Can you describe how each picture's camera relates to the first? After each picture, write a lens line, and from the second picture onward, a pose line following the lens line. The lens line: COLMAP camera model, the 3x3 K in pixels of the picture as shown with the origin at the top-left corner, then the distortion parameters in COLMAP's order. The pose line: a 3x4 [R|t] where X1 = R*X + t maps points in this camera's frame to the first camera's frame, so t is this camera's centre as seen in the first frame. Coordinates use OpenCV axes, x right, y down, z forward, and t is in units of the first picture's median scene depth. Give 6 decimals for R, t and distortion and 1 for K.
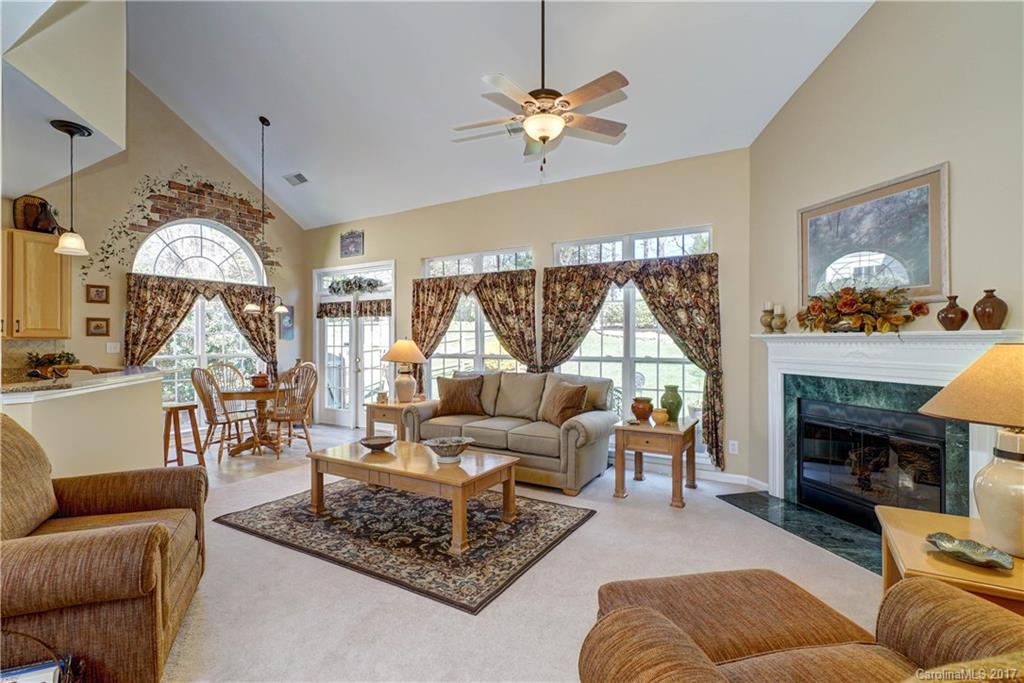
lens RADIAL K [[482.9, 0, 511.6], [0, 482.9, 339.5], [0, 0, 1]] dist [-0.000918, 0.000756]
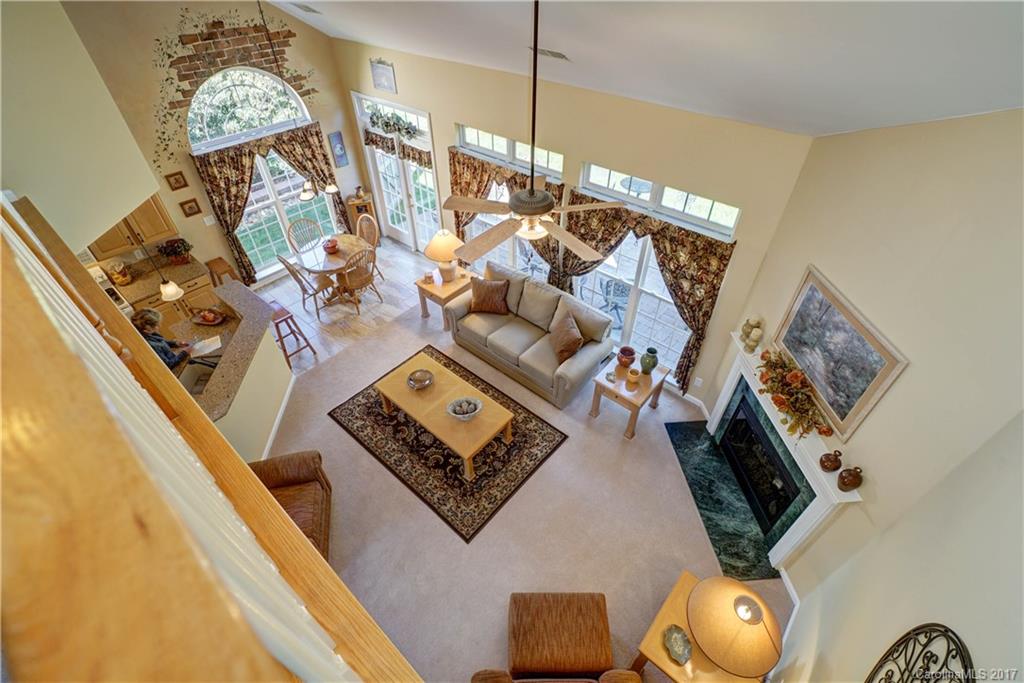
lens RADIAL K [[466.6, 0, 512.0], [0, 466.6, 341.5], [0, 0, 1]] dist [-0.000897, 0.000440]
pose [[0.984382, 0.114880, -0.133396, 0.105087], [0.005947, 0.735608, 0.677381, -0.529816], [0.175945, -0.667595, 0.723437, 0.086993]]
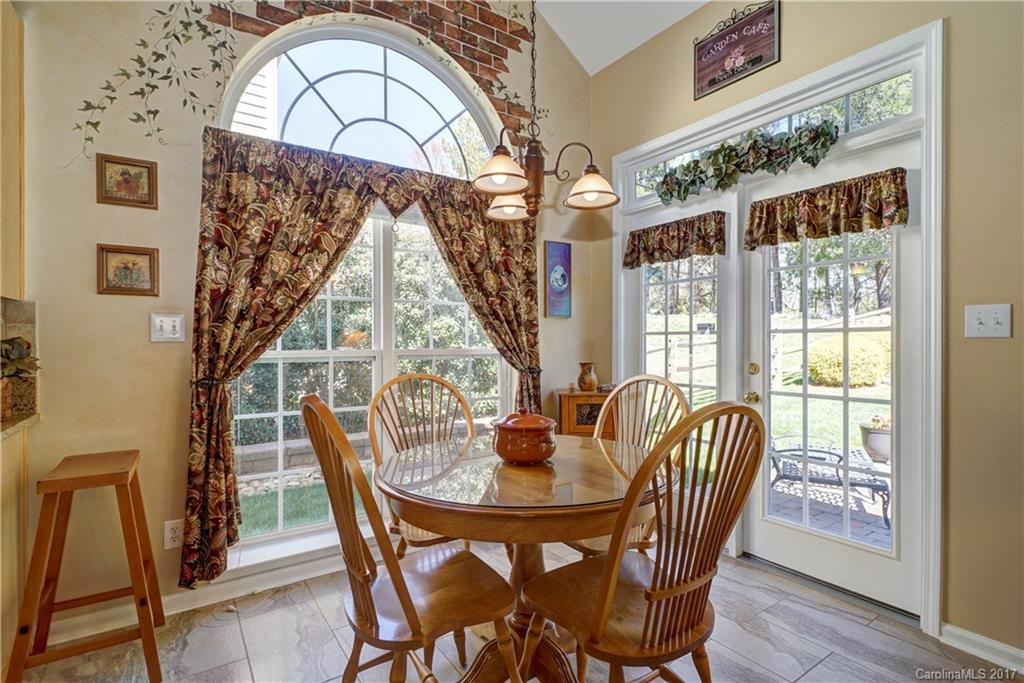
lens RADIAL K [[489.2, 0, 509.7], [0, 489.2, 342.6], [0, 0, 1]] dist [0.000661, 0.000102]
pose [[0.909830, 0.002026, -0.414976, -0.414039], [-0.000041, 0.999989, 0.004793, 0.026135], [0.414981, -0.004344, 0.909820, 0.743597]]
